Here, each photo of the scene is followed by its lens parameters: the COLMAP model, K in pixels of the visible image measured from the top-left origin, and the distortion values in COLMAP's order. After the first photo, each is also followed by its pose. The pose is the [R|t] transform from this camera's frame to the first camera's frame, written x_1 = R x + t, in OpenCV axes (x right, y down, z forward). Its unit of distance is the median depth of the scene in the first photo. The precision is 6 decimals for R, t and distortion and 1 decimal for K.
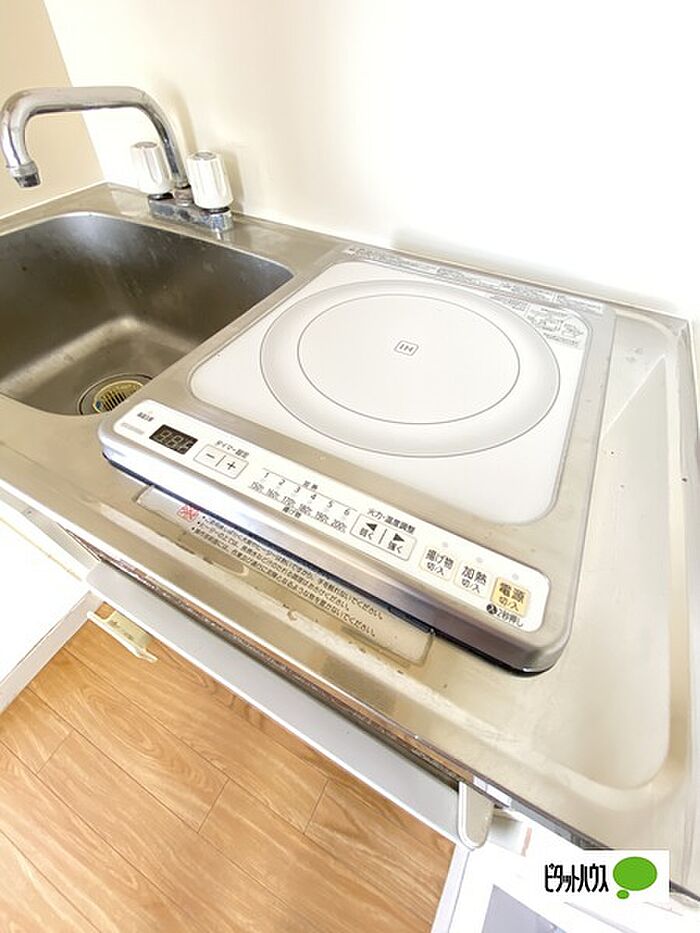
lens RADIAL K [[372.9, 0, 349.6], [0, 372.9, 463.9], [0, 0, 1]] dist [0.016191, -0.016435]
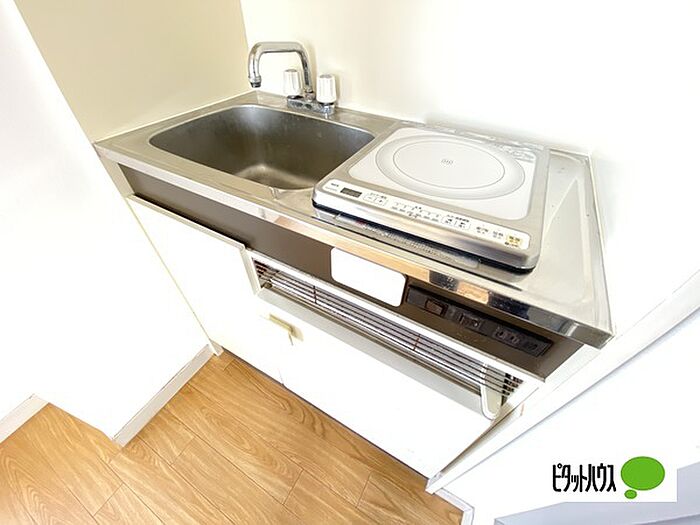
lens RADIAL K [[279.8, 0, 350.0], [0, 279.8, 262.5], [0, 0, 1]] dist [0.016191, -0.016435]
pose [[0.999810, 0.013760, -0.013779, -0.205846], [-0.015268, 0.993124, -0.116067, 0.247764], [0.012087, 0.116255, 0.993146, -0.272061]]
